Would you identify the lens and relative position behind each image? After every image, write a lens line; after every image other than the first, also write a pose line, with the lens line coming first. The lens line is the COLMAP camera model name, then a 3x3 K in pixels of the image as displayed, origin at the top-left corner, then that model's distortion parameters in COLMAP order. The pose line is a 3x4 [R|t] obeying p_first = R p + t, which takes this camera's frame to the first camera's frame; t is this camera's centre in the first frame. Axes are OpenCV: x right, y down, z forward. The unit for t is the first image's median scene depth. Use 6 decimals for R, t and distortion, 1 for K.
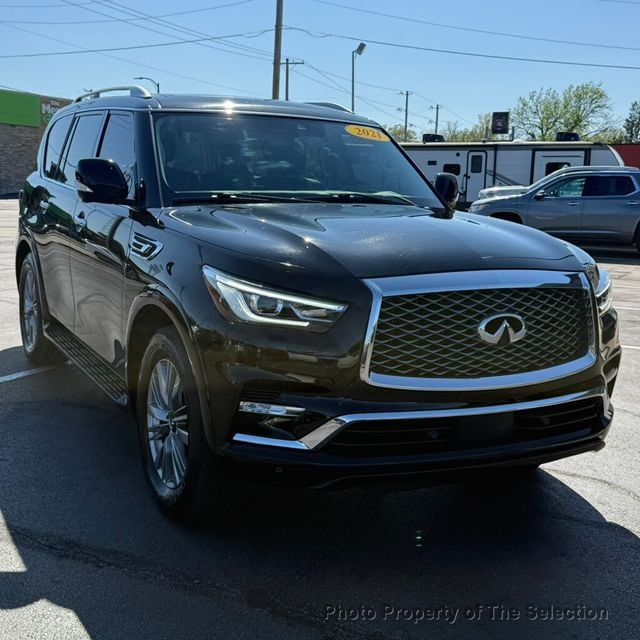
lens RADIAL K [[878.6, 0, 326.9], [0, 878.6, 323.9], [0, 0, 1]] dist [0.112311, 0.000000]
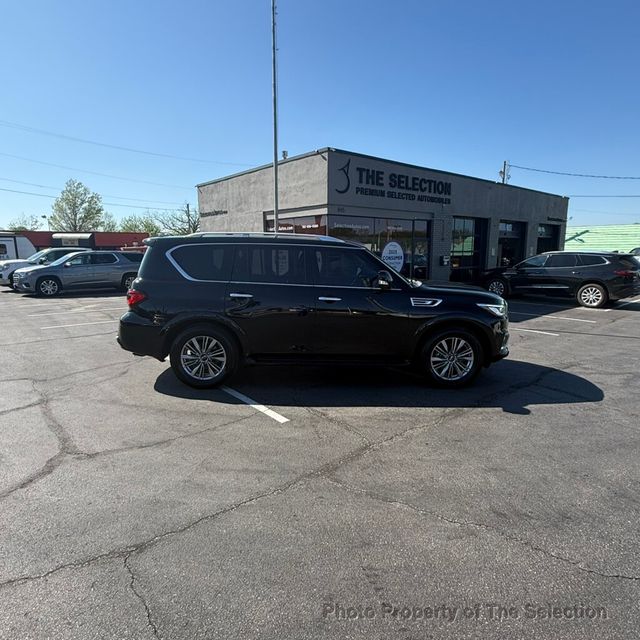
lens RADIAL K [[410.8, 0, 315.3], [0, 410.8, 321.2], [0, 0, 1]] dist [-0.004773, 0.007264]
pose [[0.434195, -0.181307, 0.882385, -1.430462], [0.160691, 0.979414, 0.122173, -0.230664], [-0.886371, 0.088745, 0.454391, 0.705887]]
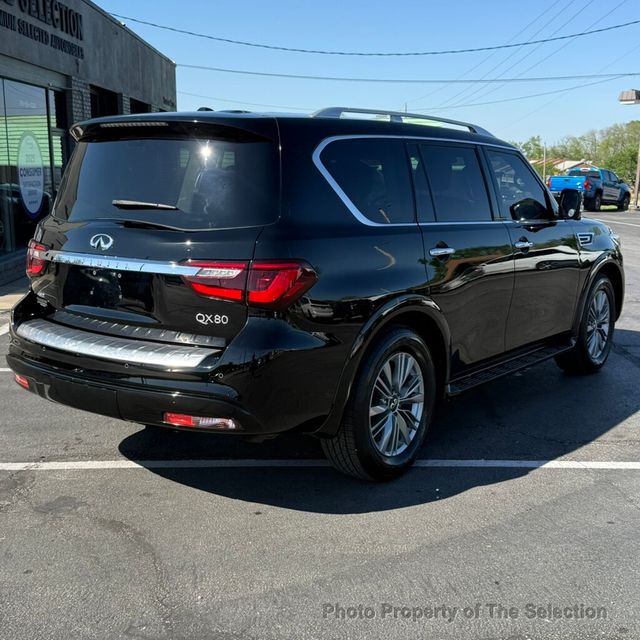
lens RADIAL K [[847.8, 0, 316.4], [0, 847.8, 319.3], [0, 0, 1]] dist [0.100688, 0.000000]
pose [[-0.431366, -0.194369, 0.880990, -1.403695], [0.132360, 0.952315, 0.274914, -0.441634], [-0.892415, 0.235196, -0.385069, 2.048214]]
